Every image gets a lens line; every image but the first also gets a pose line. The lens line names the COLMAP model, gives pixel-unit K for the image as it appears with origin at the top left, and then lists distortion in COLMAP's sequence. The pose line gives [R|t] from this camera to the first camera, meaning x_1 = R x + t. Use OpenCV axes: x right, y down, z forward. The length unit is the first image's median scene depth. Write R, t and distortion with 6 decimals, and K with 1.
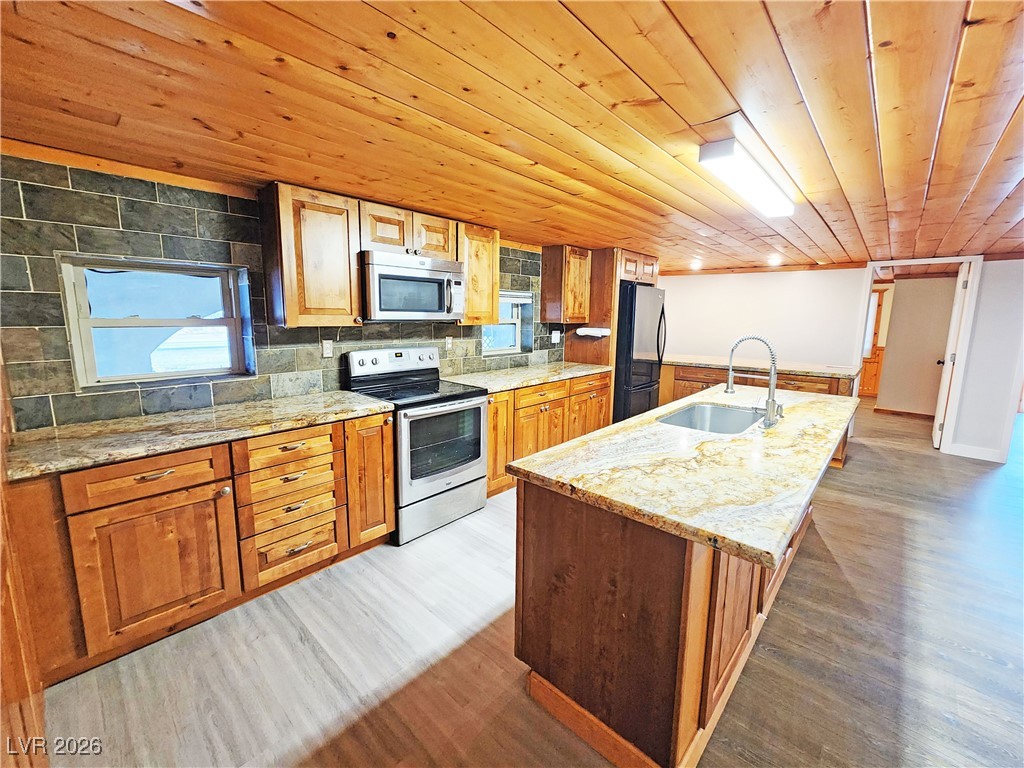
lens RADIAL K [[421.3, 0, 511.3], [0, 421.3, 379.0], [0, 0, 1]] dist [0.000301, -0.000582]
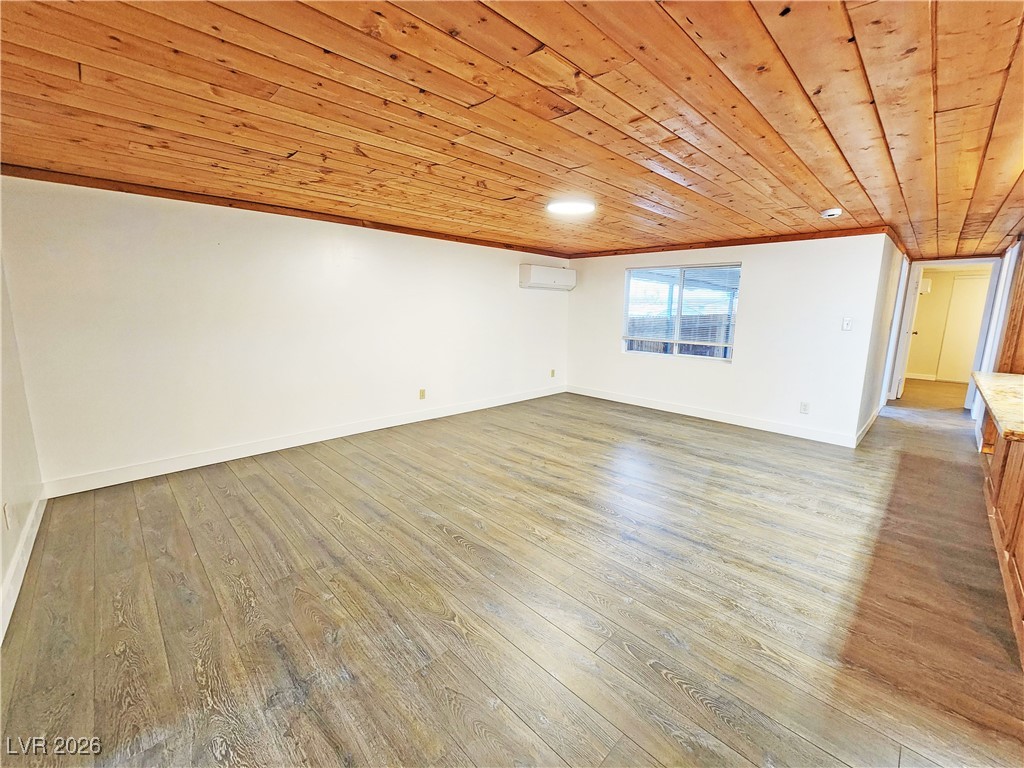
lens RADIAL K [[421.3, 0, 511.4], [0, 421.3, 376.2], [0, 0, 1]] dist [0.000301, -0.000582]
pose [[-0.998316, -0.043040, 0.038894, 1.055105], [-0.028561, 0.948248, 0.316244, -0.125989], [-0.050493, 0.314600, -0.947880, 1.109017]]
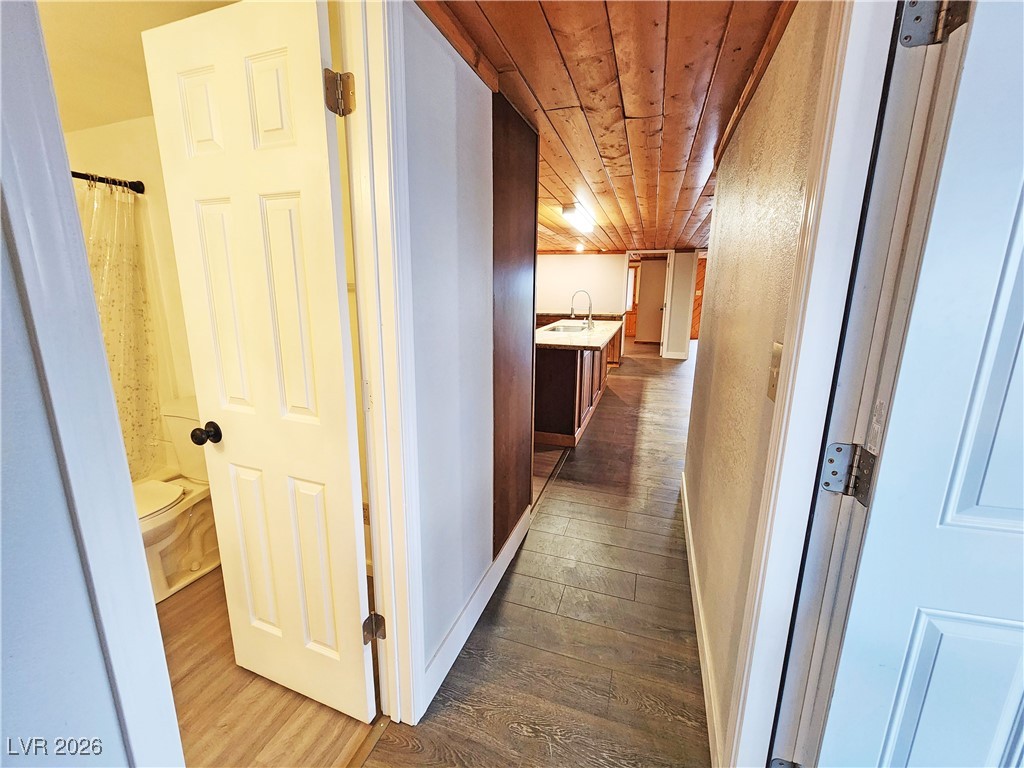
lens RADIAL K [[421.3, 0, 507.0], [0, 421.3, 380.5], [0, 0, 1]] dist [0.000301, -0.000582]
pose [[0.915791, -0.093236, 0.390683, -0.391604], [0.064873, 0.994249, 0.085209, 0.086182], [-0.396381, -0.052689, 0.916573, -0.503207]]
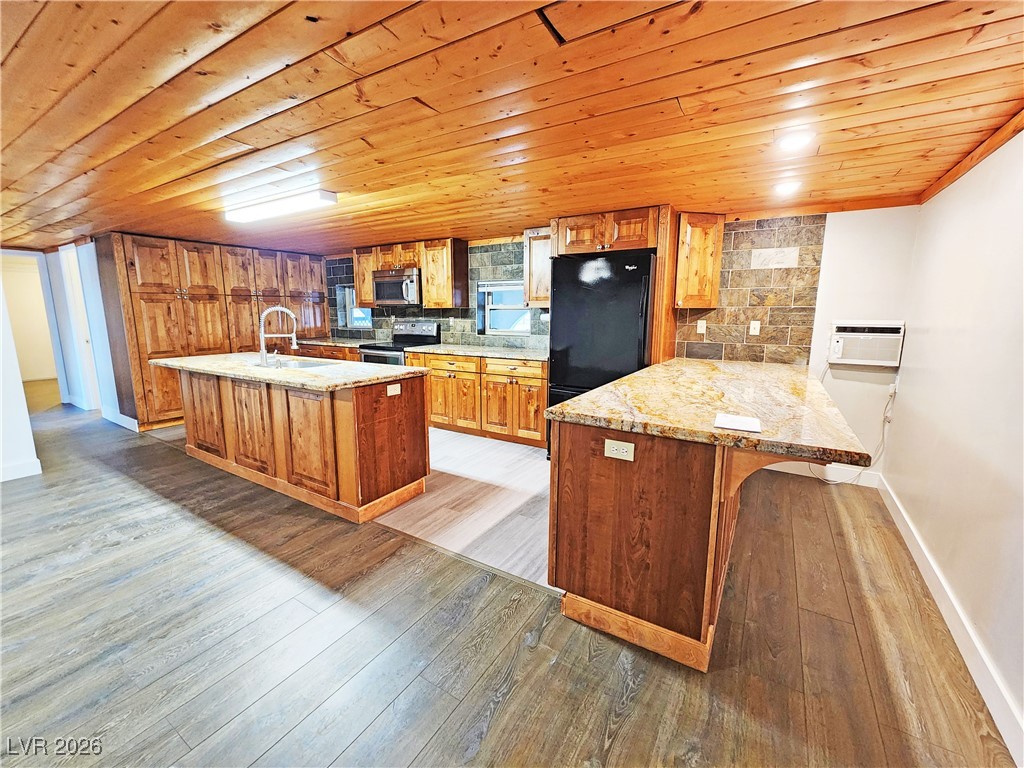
lens RADIAL K [[421.3, 0, 510.4], [0, 421.3, 383.2], [0, 0, 1]] dist [0.000301, -0.000582]
pose [[0.178655, 0.150090, -0.972397, 1.228428], [-0.150259, 0.980866, 0.123790, -0.079981], [0.972371, 0.123996, 0.197789, 0.860109]]
